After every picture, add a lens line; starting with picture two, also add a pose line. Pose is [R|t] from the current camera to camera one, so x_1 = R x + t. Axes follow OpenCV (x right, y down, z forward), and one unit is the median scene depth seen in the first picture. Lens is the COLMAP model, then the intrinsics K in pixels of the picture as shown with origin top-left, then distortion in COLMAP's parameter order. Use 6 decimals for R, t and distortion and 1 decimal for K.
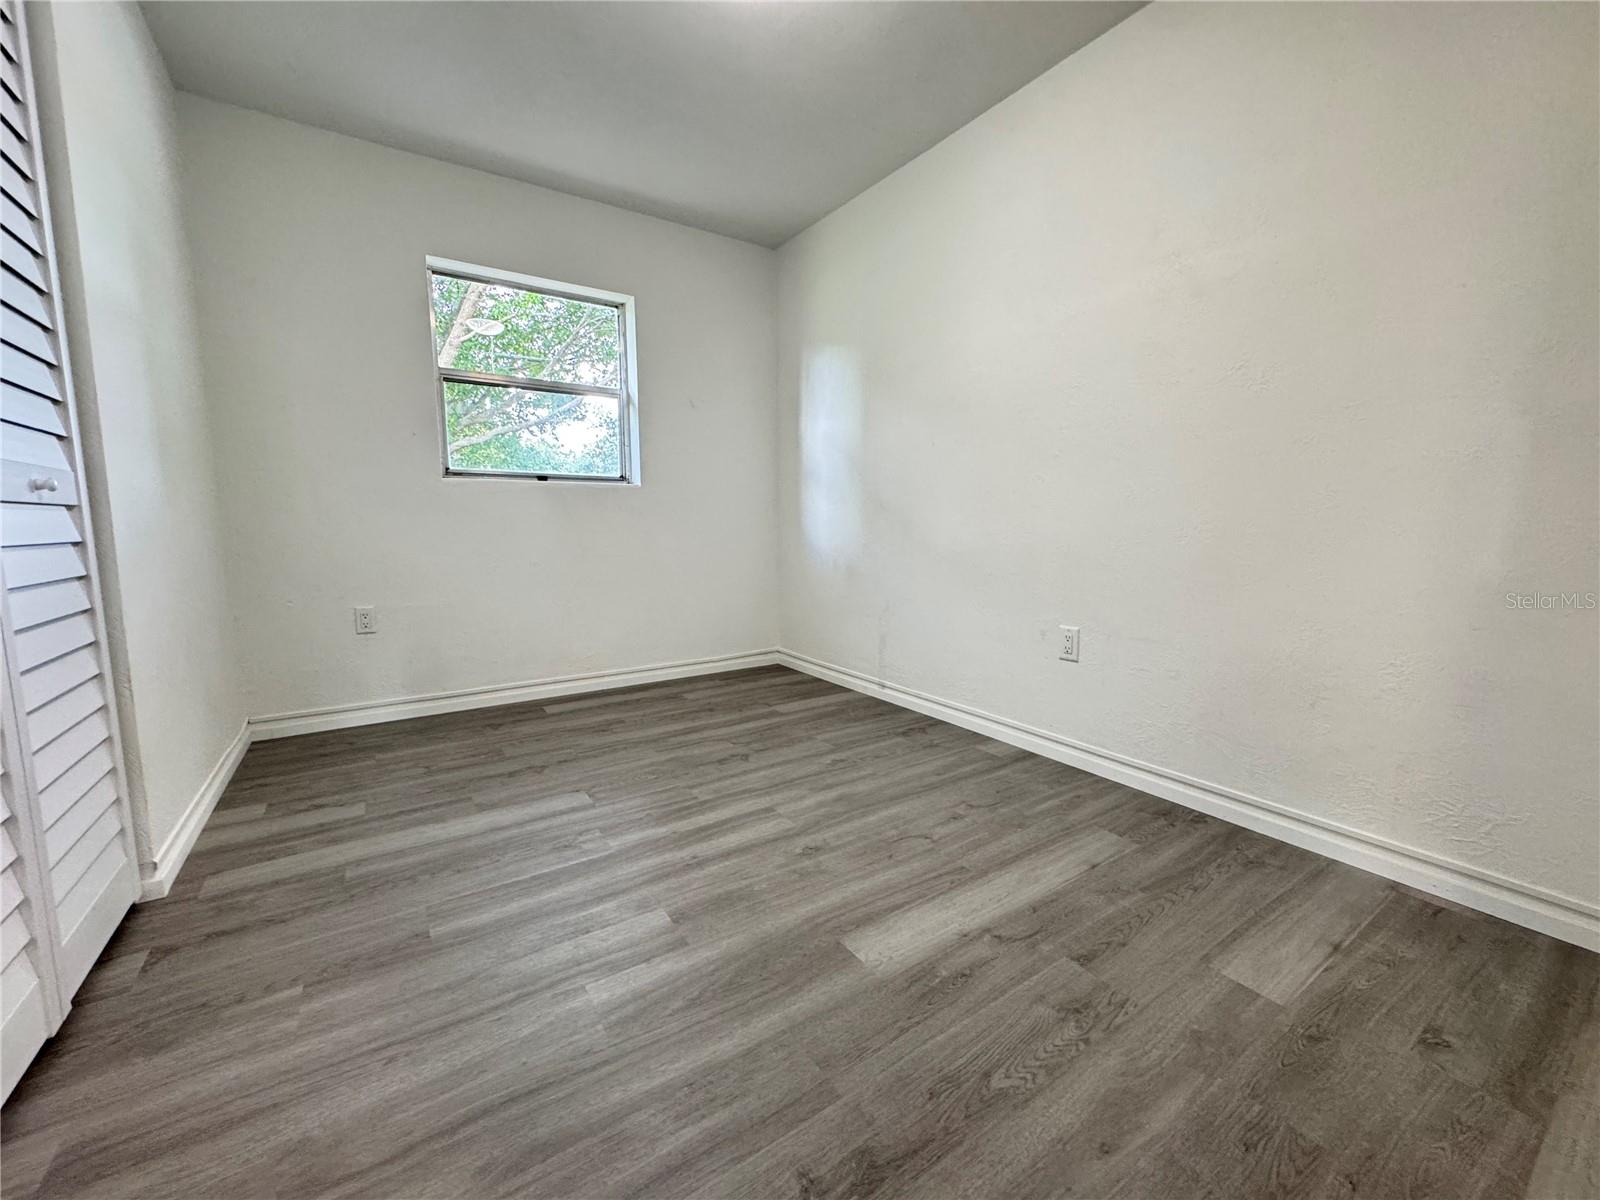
lens RADIAL K [[638.8, 0, 801.7], [0, 638.8, 602.3], [0, 0, 1]] dist [-0.008082, 0.000005]
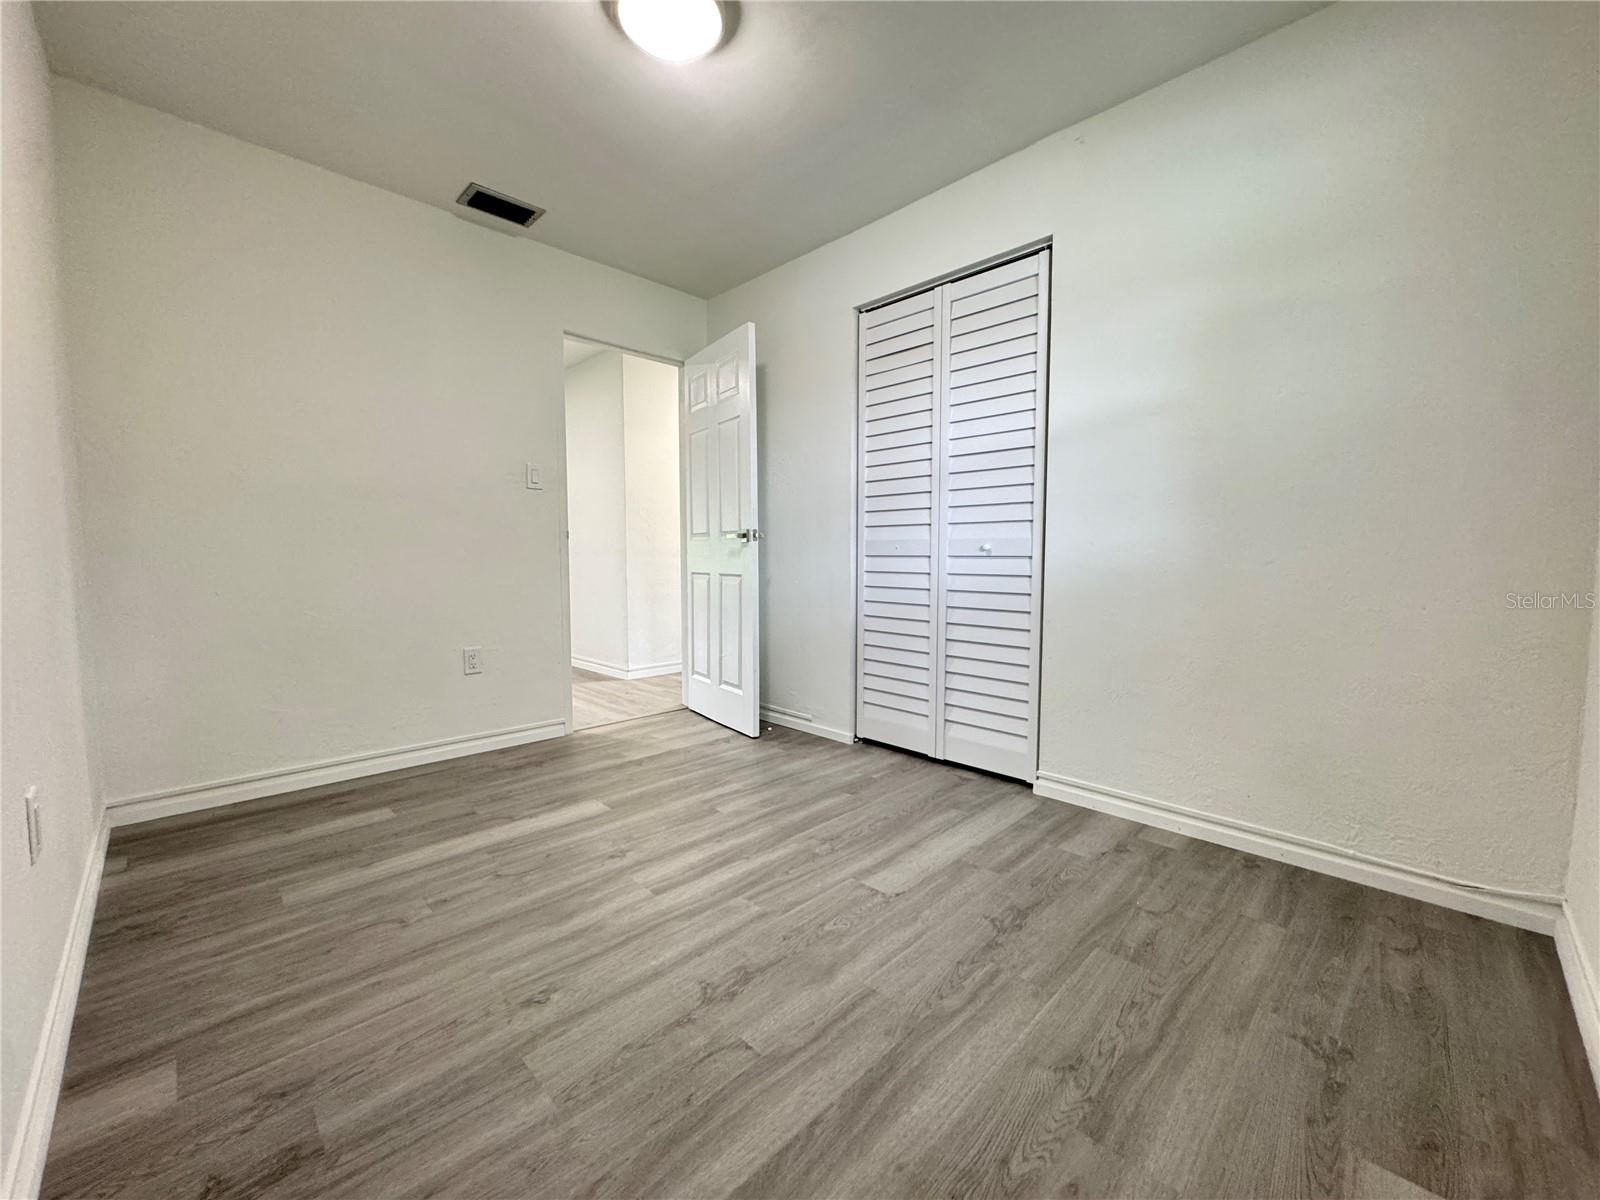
lens RADIAL K [[638.8, 0, 801.7], [0, 638.8, 602.3], [0, 0, 1]] dist [-0.008082, 0.000005]
pose [[-0.980995, 0.013493, -0.193564, -0.079529], [-0.025112, 0.980361, 0.195605, -0.246070], [0.192402, 0.196748, -0.961391, 1.794219]]
